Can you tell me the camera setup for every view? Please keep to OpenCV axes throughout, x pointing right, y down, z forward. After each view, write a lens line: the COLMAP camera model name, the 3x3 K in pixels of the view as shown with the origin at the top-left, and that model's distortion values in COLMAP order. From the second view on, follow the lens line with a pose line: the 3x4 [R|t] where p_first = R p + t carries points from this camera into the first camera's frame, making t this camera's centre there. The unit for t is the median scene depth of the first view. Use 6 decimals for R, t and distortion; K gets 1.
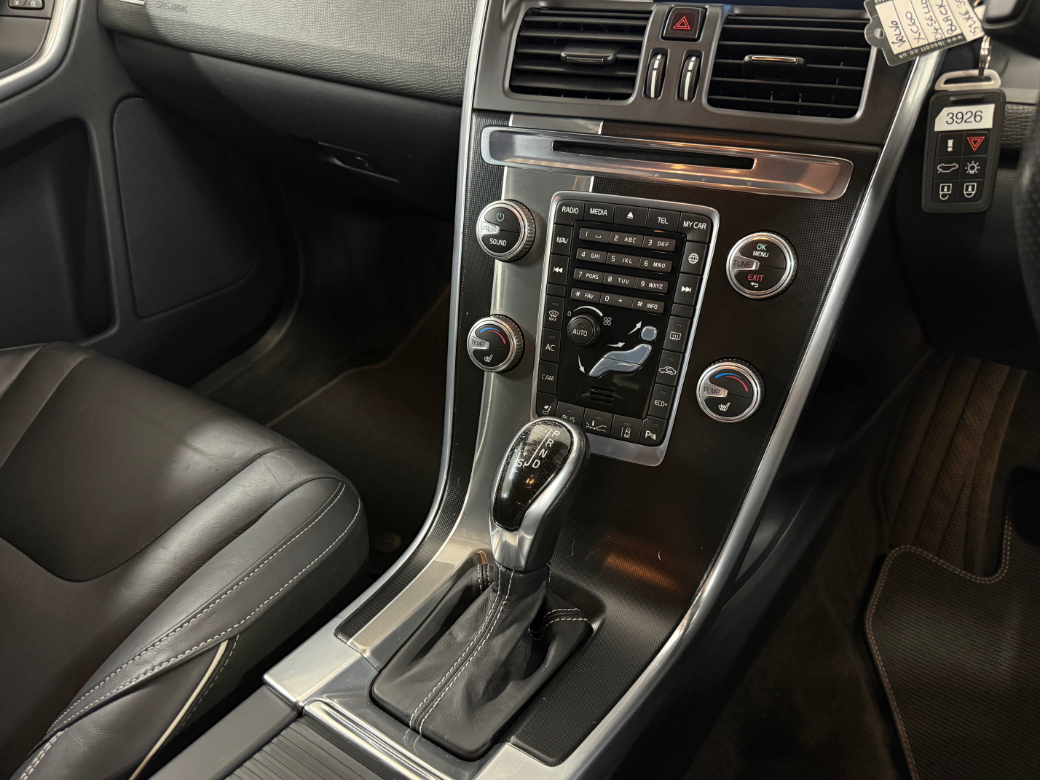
lens RADIAL K [[773.9, 0, 520.0], [0, 773.9, 390.0], [0, 0, 1]] dist [0.183209, -0.486757]
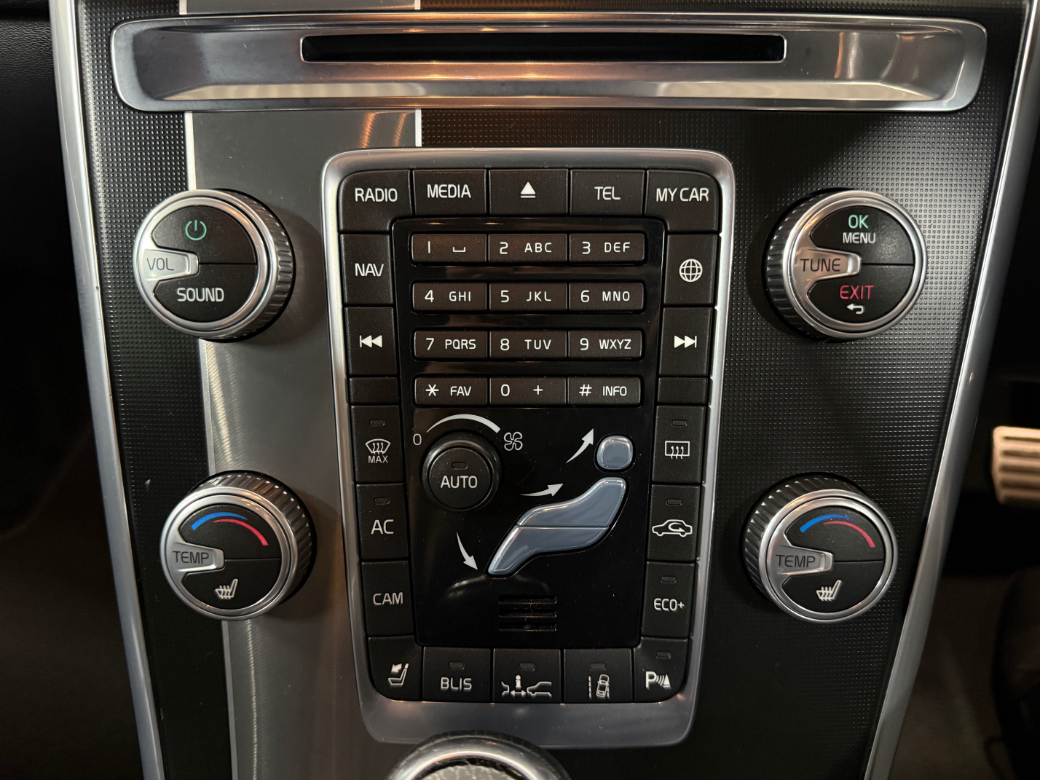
lens RADIAL K [[773.9, 0, 520.0], [0, 773.9, 390.0], [0, 0, 1]] dist [0.183209, -0.486757]
pose [[0.914715, -0.175628, 0.363940, -0.034132], [0.199304, 0.979531, -0.028228, -0.103562], [-0.351533, 0.098355, 0.930995, 0.599615]]
